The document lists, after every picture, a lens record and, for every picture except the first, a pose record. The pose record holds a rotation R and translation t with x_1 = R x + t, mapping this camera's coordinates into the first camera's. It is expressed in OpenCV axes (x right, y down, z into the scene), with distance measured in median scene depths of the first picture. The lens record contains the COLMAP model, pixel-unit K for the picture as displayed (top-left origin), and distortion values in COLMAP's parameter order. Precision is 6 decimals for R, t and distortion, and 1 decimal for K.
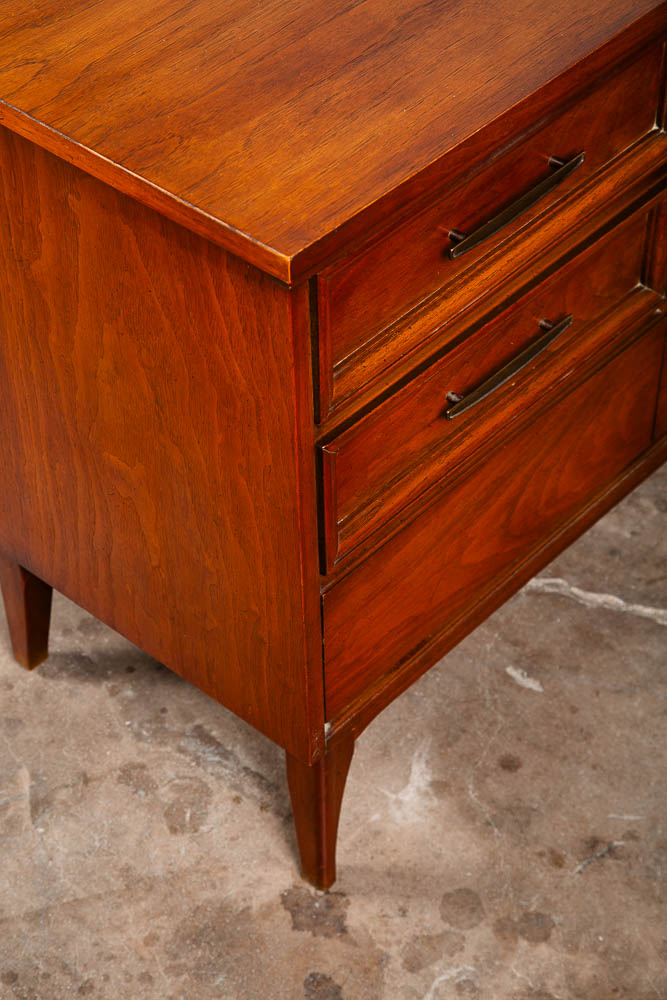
lens RADIAL K [[1969.6, 0, 318.0], [0, 1969.6, 498.3], [0, 0, 1]] dist [0.324142, 0.038666]
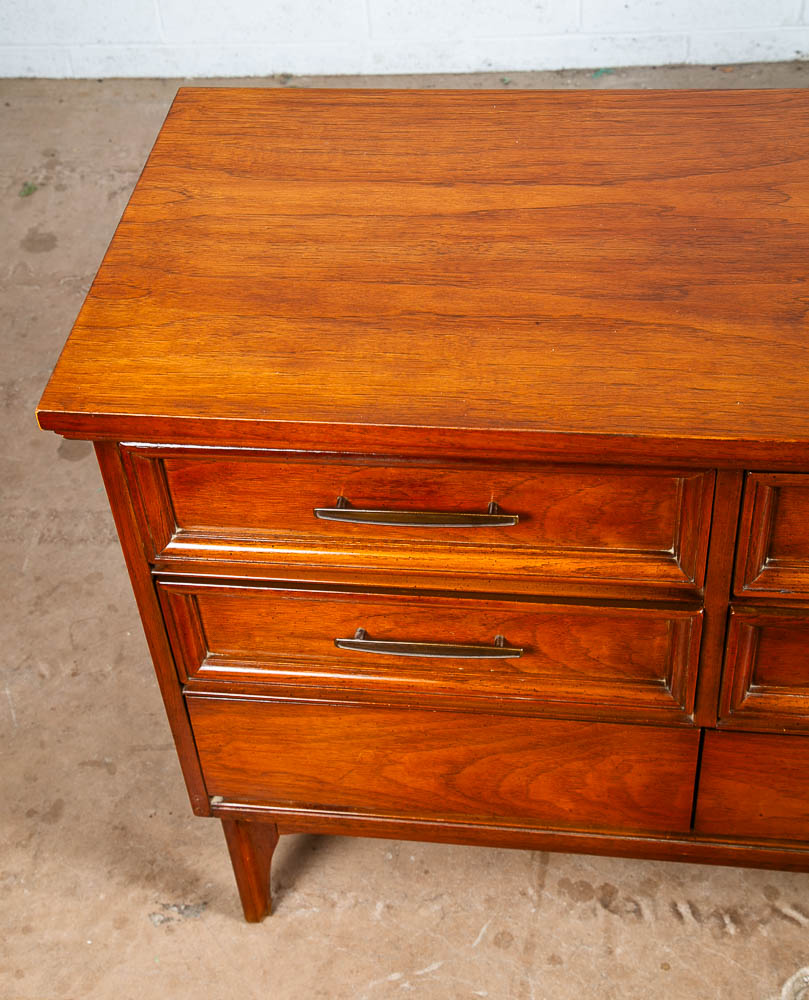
lens RADIAL K [[1582.1, 0, 379.6], [0, 1582.1, 498.6], [0, 0, 1]] dist [0.033513, 0.074090]
pose [[0.562173, 0.560514, -0.608100, 0.541511], [-0.523566, 0.810392, 0.262953, -0.333449], [0.640188, 0.170555, 0.749046, 0.329525]]
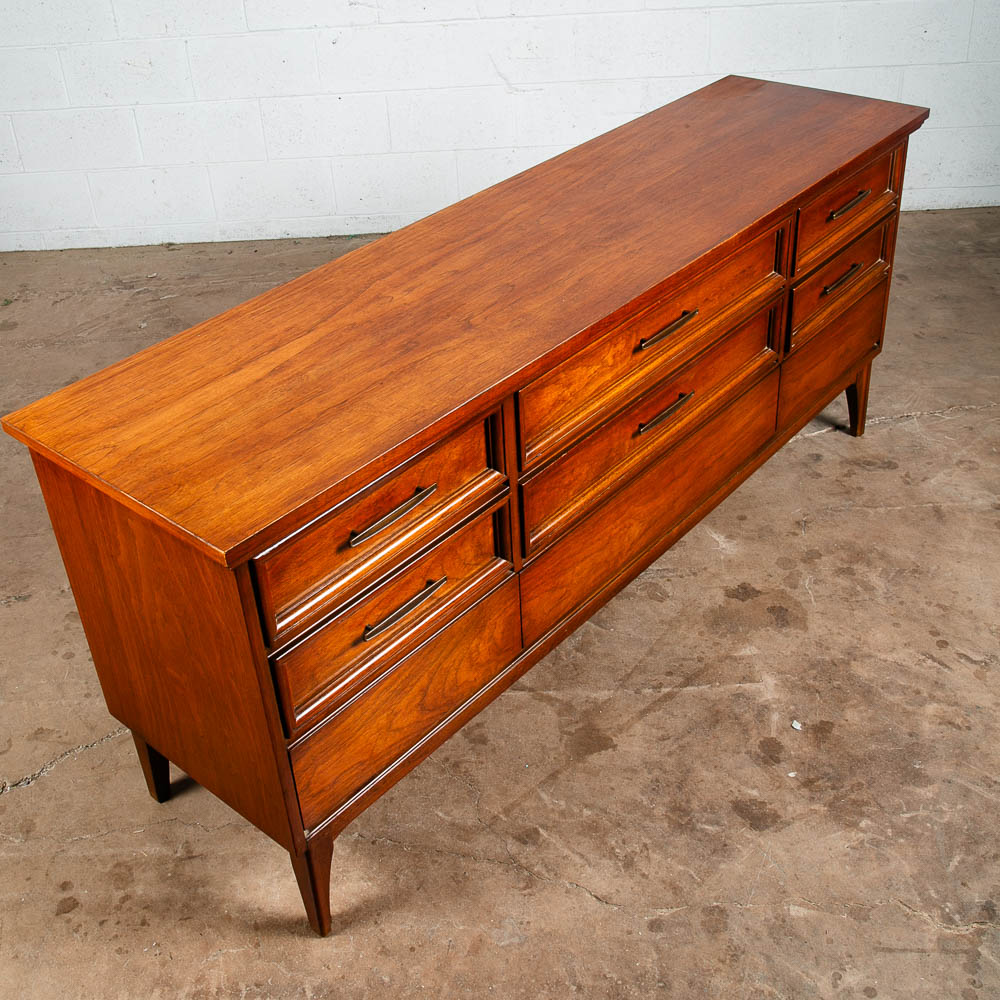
lens RADIAL K [[1239.1, 0, 491.9], [0, 1239.1, 439.9], [0, 0, 1]] dist [-0.076899, 0.071745]
pose [[0.999316, -0.036427, 0.006408, 0.164800], [0.036979, 0.980521, -0.192904, -0.001185], [0.000744, 0.193009, 0.981197, -0.055765]]
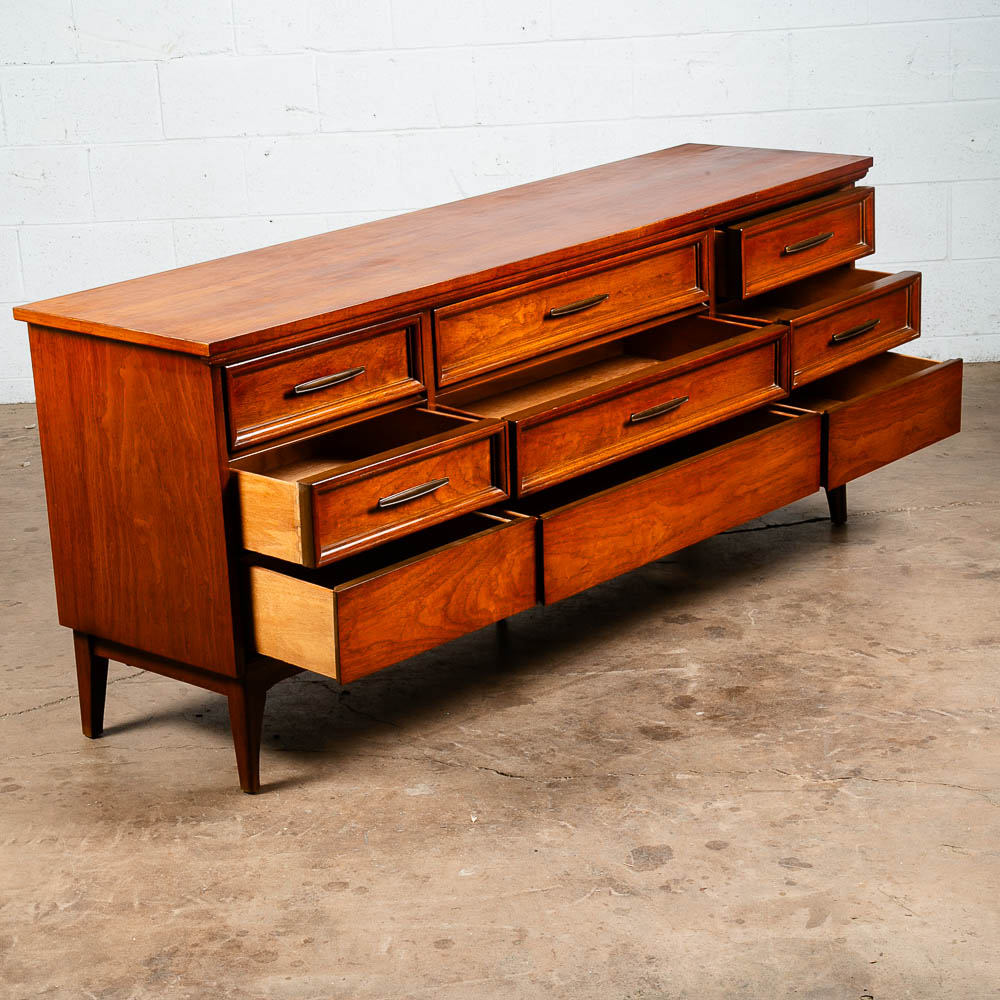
lens RADIAL K [[2546.2, 0, 500.0], [0, 2546.2, 500.0], [0, 0, 1]] dist [0.175880, -0.144375]
pose [[0.999671, -0.025228, 0.004582, 0.246122], [0.024617, 0.894351, -0.446688, 1.105087], [0.007171, 0.446654, 0.894678, -1.293562]]
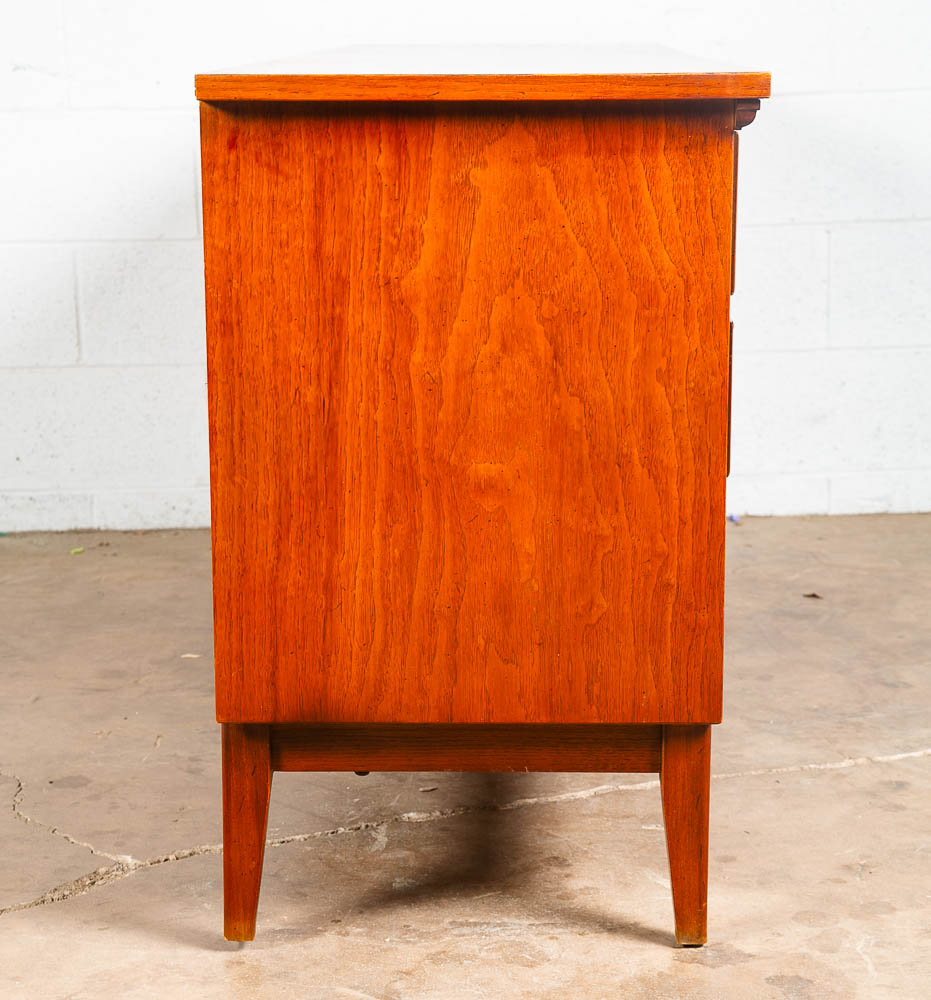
lens RADIAL K [[2497.9, 0, 465.5], [0, 2497.9, 500.0], [0, 0, 1]] dist [0.275423, 0.187836]
pose [[0.756763, -0.106397, 0.644973, -0.959790], [0.441310, 0.811039, -0.384008, 0.495649], [-0.482240, 0.575236, 0.660718, 0.129671]]
